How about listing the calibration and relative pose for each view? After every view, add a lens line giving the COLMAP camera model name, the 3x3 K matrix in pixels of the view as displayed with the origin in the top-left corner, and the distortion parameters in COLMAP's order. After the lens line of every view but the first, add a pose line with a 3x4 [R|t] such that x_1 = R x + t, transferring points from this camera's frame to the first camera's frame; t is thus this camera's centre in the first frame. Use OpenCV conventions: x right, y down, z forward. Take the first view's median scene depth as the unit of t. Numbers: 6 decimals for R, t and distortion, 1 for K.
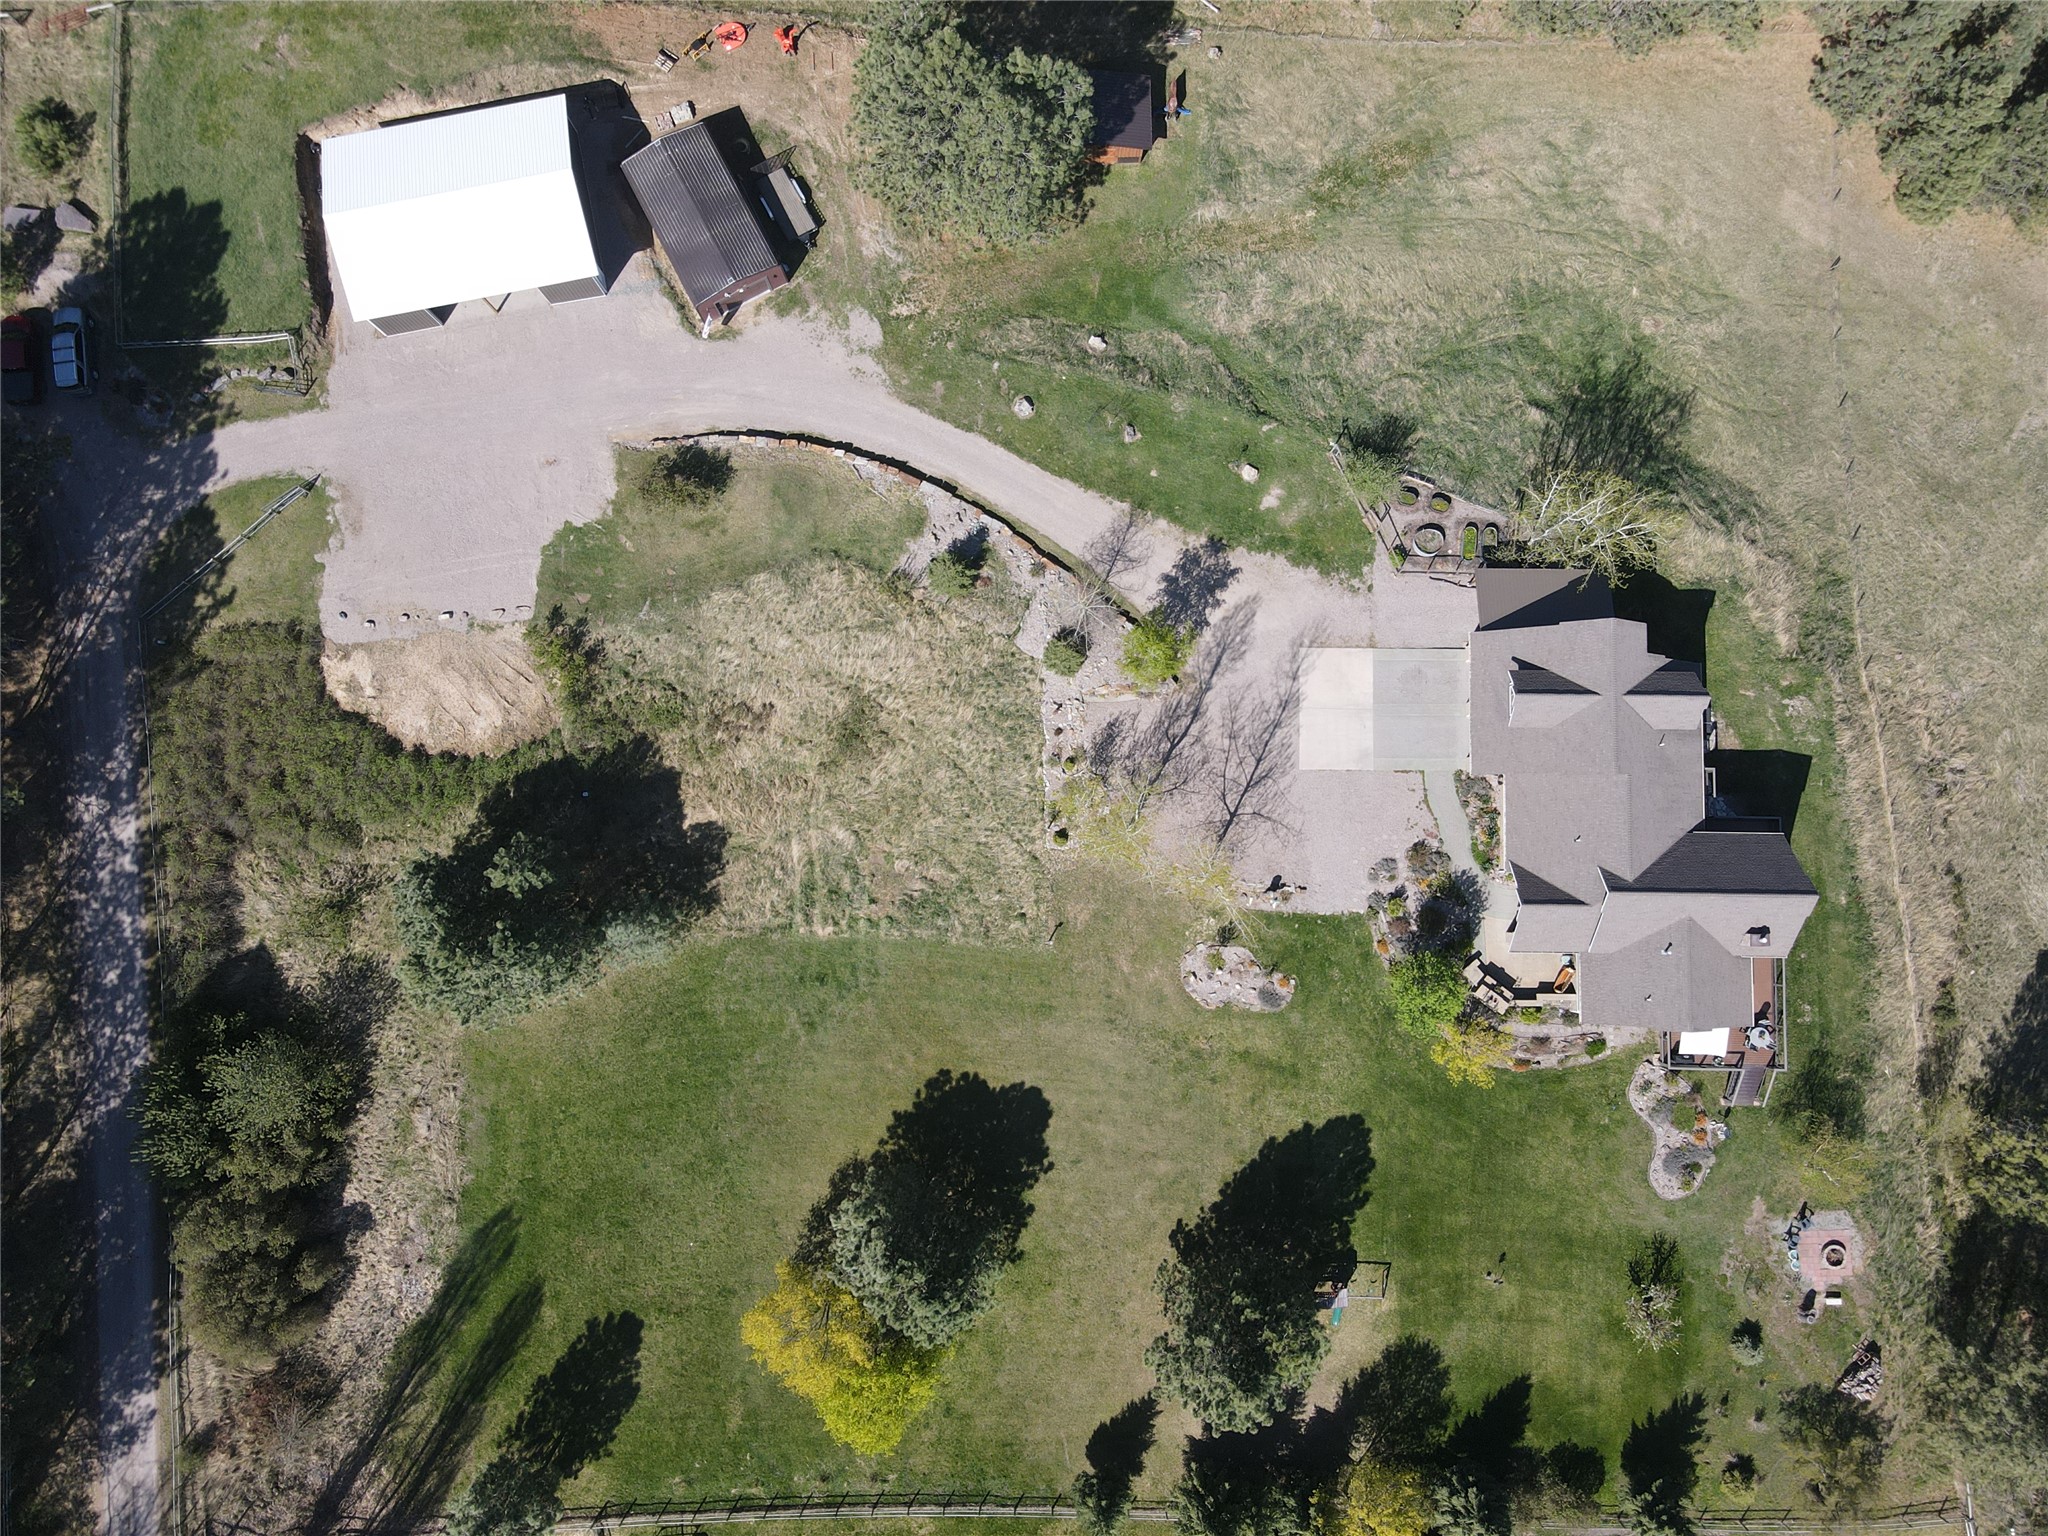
lens RADIAL K [[1502.2, 0, 1024.0], [0, 1502.2, 768.0], [0, 0, 1]] dist [-0.000292, 0.035604]
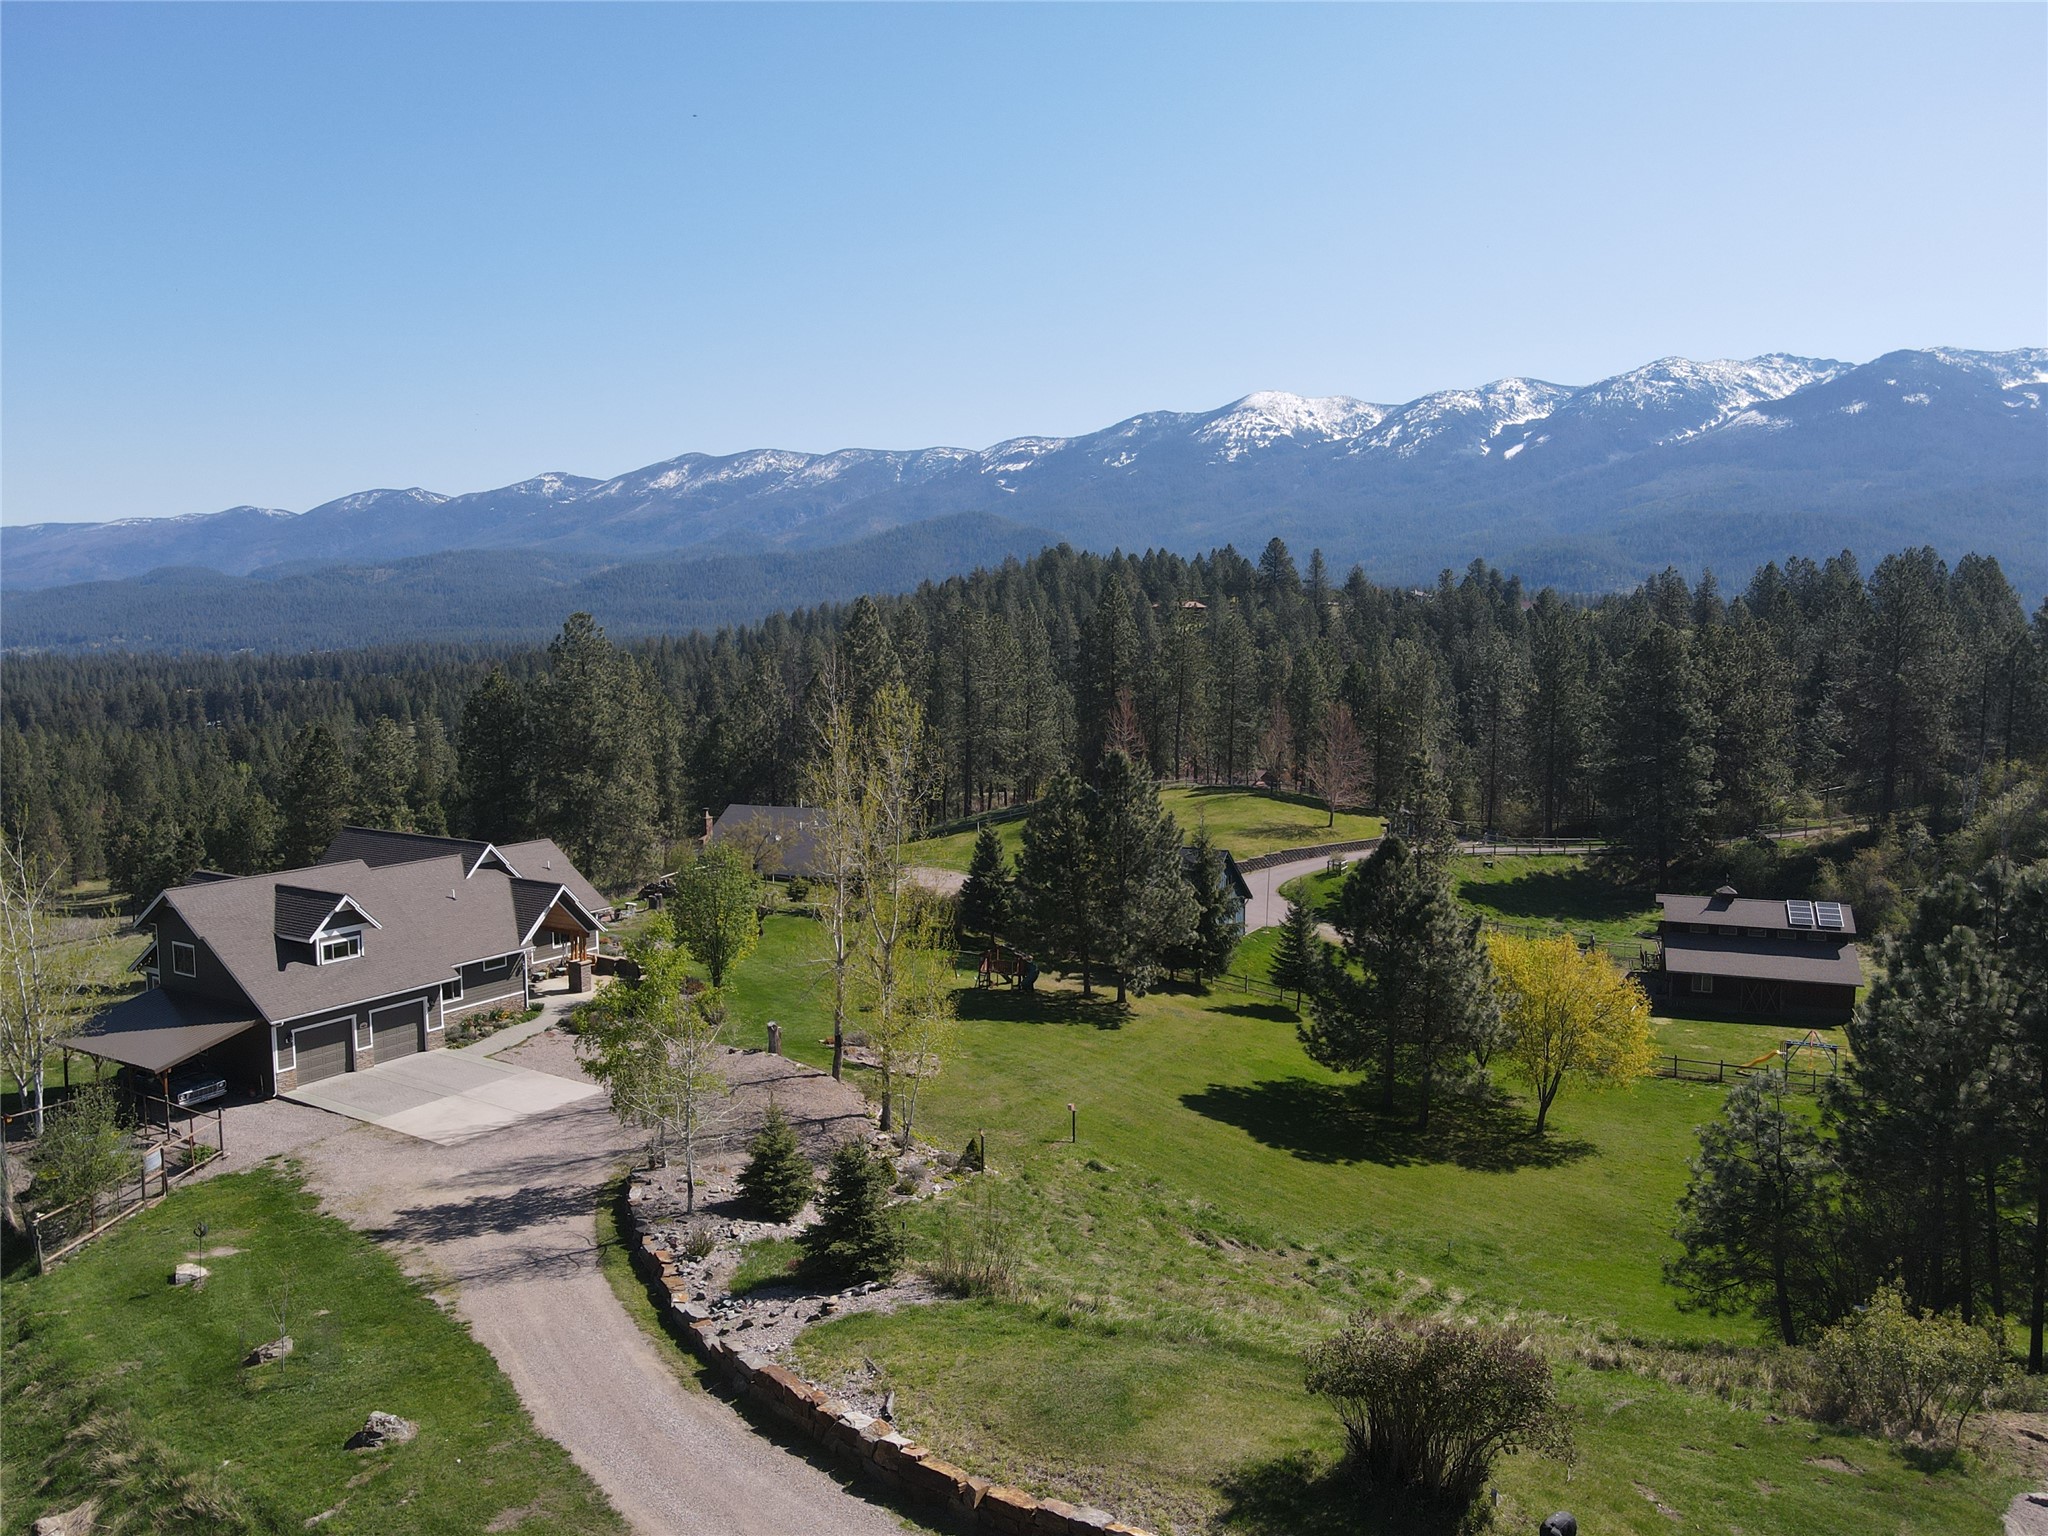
lens RADIAL K [[1498.7, 0, 1024.0], [0, 1498.7, 768.0], [0, 0, 1]] dist [-0.004099, 0.048190]
pose [[-0.855516, -0.040387, 0.516199, -0.299784], [0.517358, -0.026594, 0.855356, -0.456175], [-0.020817, 0.998830, 0.043646, 0.824383]]
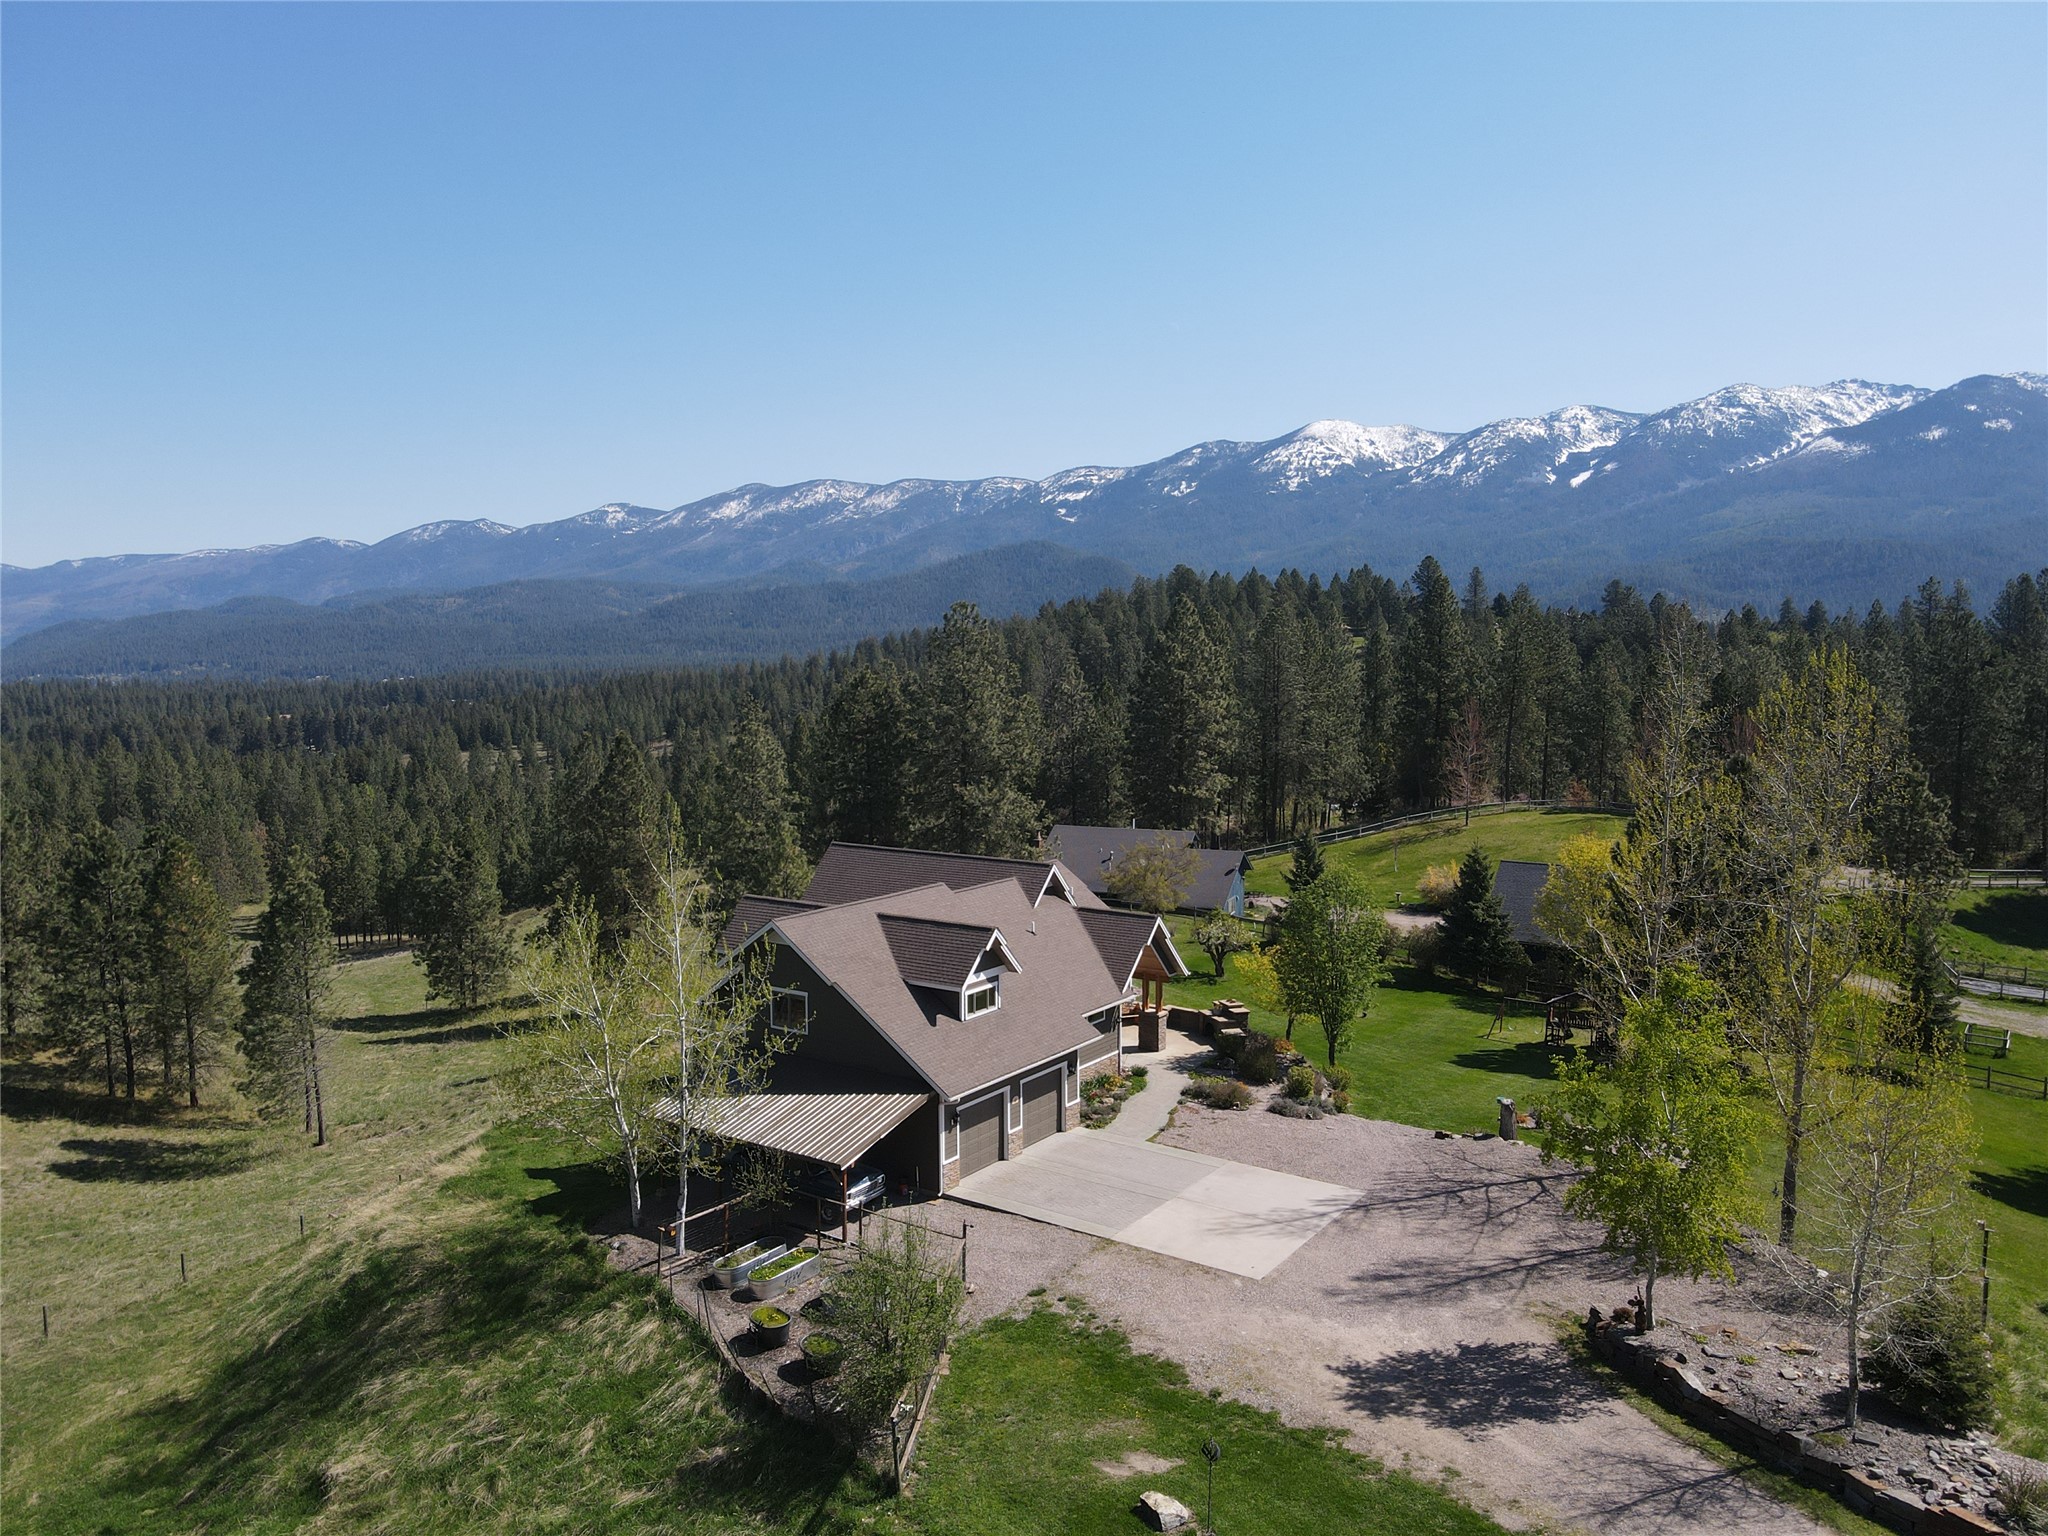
lens RADIAL K [[1502.2, 0, 1024.0], [0, 1502.2, 768.0], [0, 0, 1]] dist [-0.000292, 0.035604]
pose [[-0.835734, -0.033671, 0.548101, 0.013468], [0.548610, -0.007566, 0.836044, -0.464758], [-0.024004, 0.999404, 0.024796, 0.848679]]
